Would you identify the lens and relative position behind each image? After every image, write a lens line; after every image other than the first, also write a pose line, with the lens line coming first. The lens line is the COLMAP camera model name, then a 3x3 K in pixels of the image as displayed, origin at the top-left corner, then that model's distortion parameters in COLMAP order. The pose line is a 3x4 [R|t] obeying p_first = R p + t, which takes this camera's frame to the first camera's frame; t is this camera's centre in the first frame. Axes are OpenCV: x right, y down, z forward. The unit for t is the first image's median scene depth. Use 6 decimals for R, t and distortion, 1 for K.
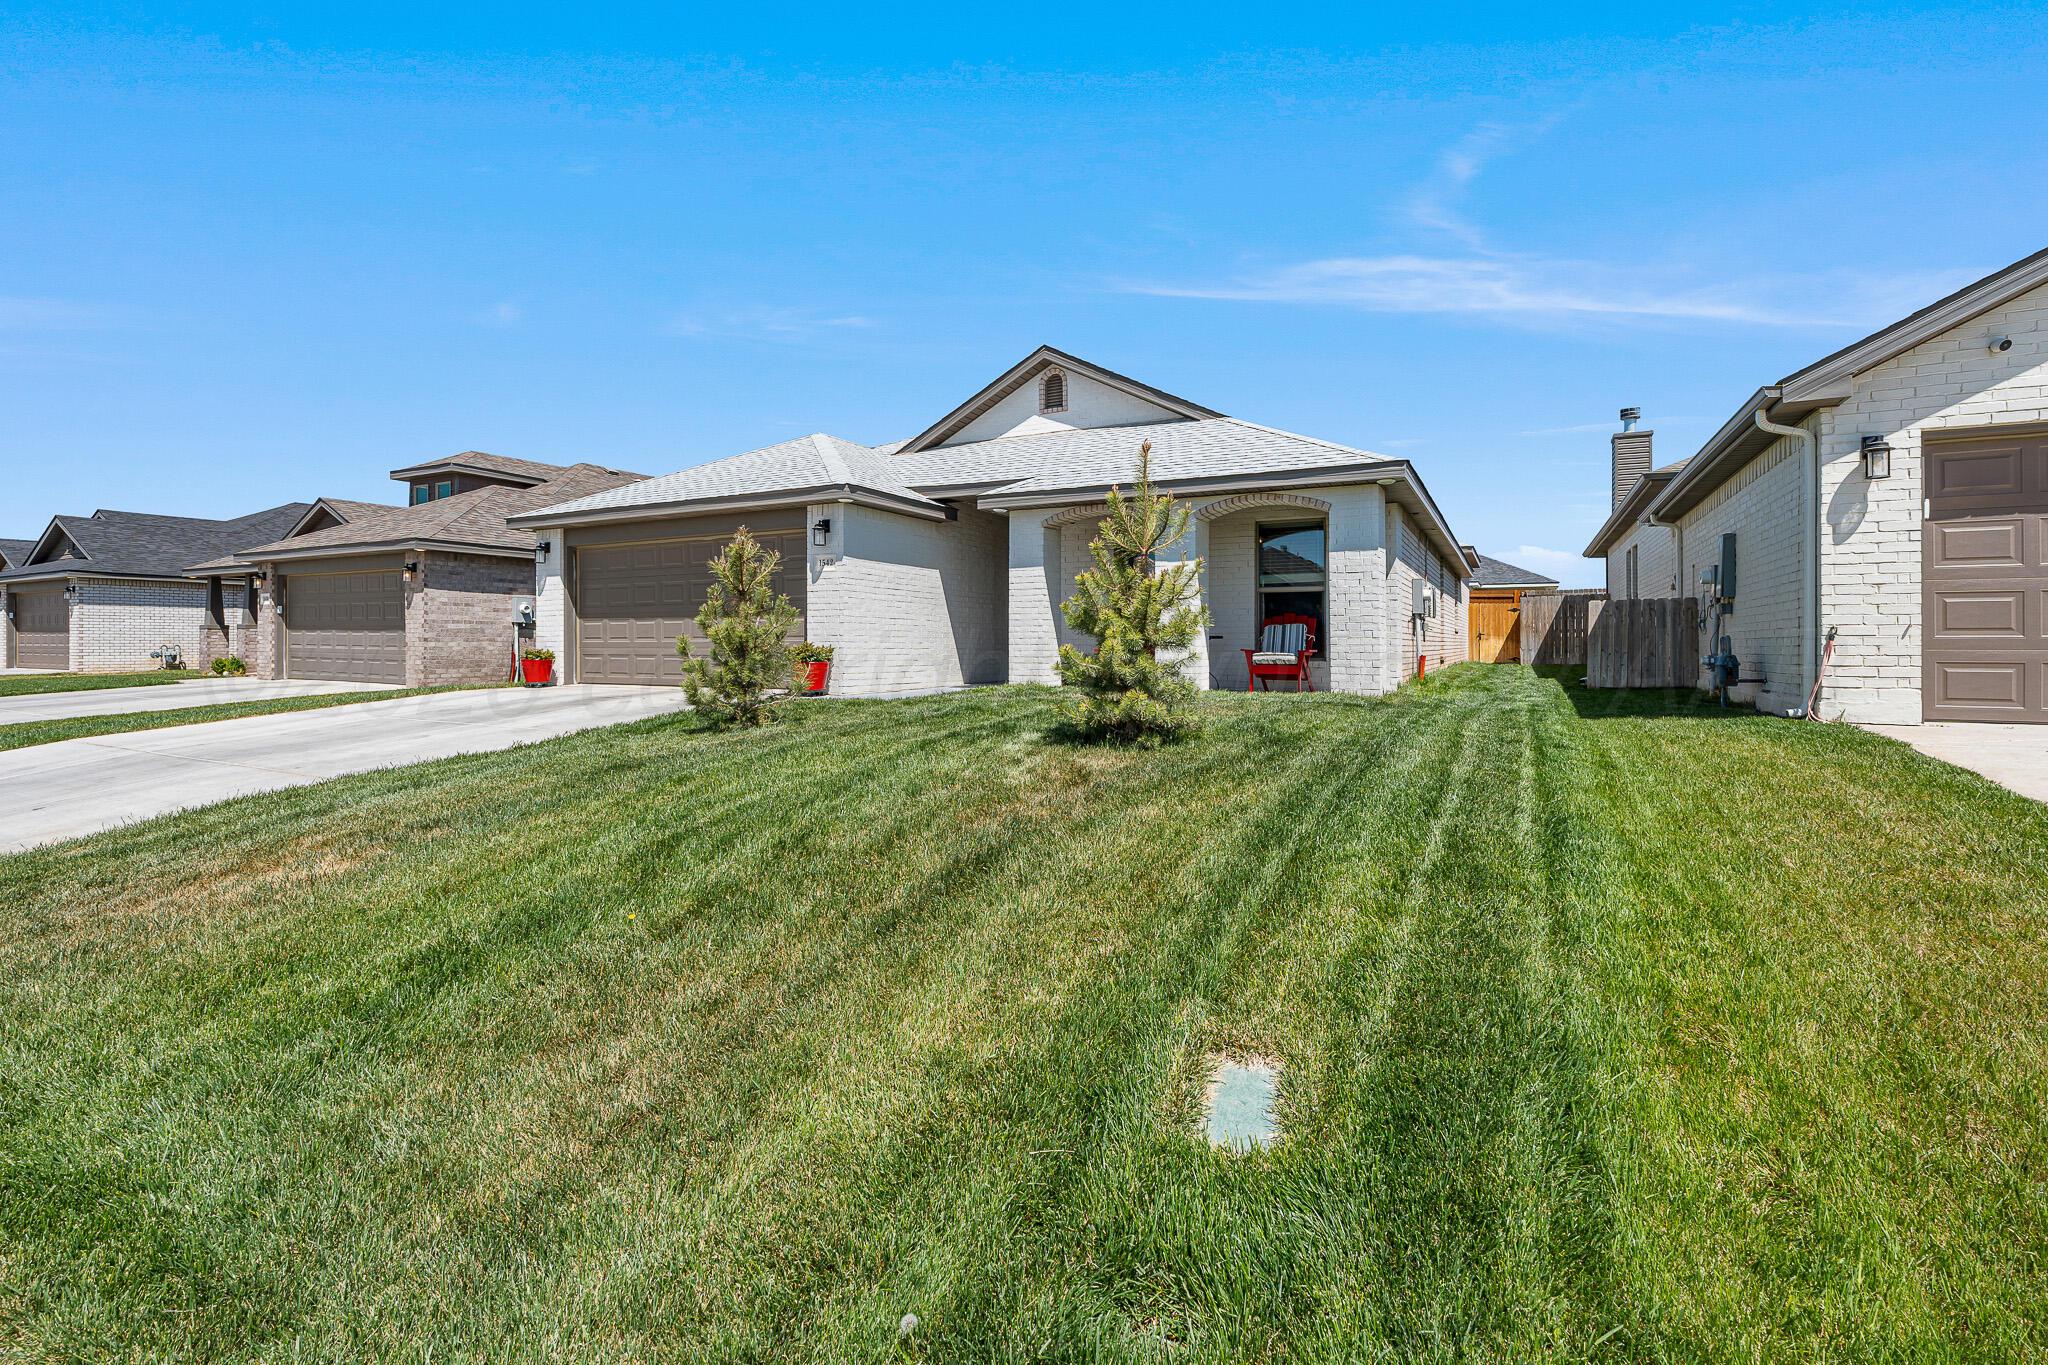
lens RADIAL K [[914.9, 0, 1015.1], [0, 914.9, 636.4], [0, 0, 1]] dist [-0.001897, -0.000582]
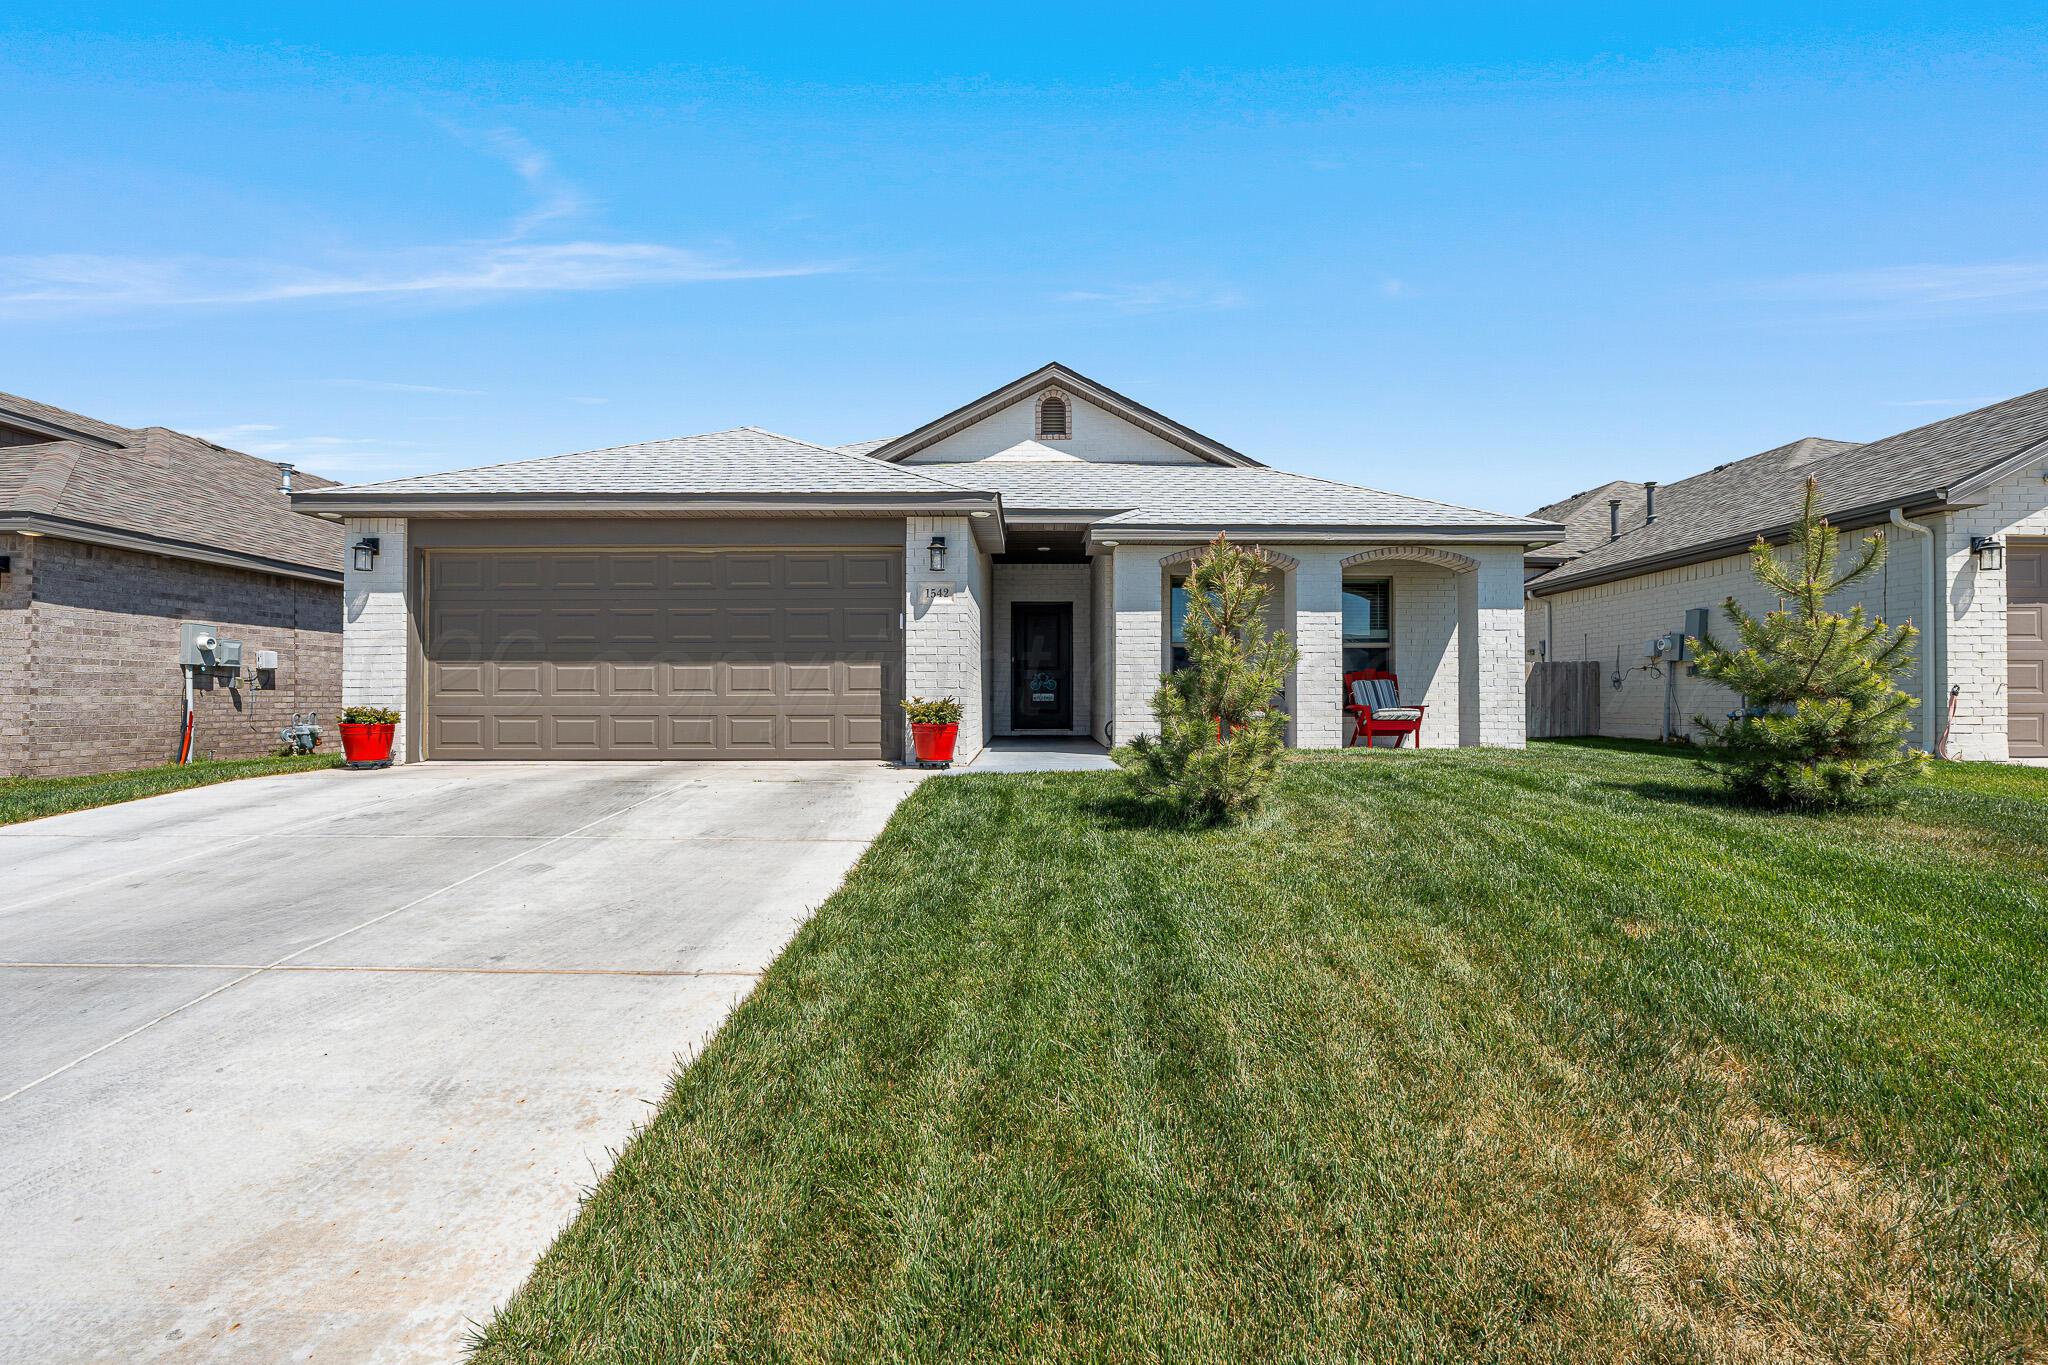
lens RADIAL K [[914.9, 0, 1024.1], [0, 914.9, 692.7], [0, 0, 1]] dist [-0.001897, -0.000582]
pose [[0.885747, 0.004573, 0.464145, -0.478246], [-0.003708, 0.999989, -0.002777, 0.004786], [-0.464153, 0.000739, 0.885755, 0.274062]]
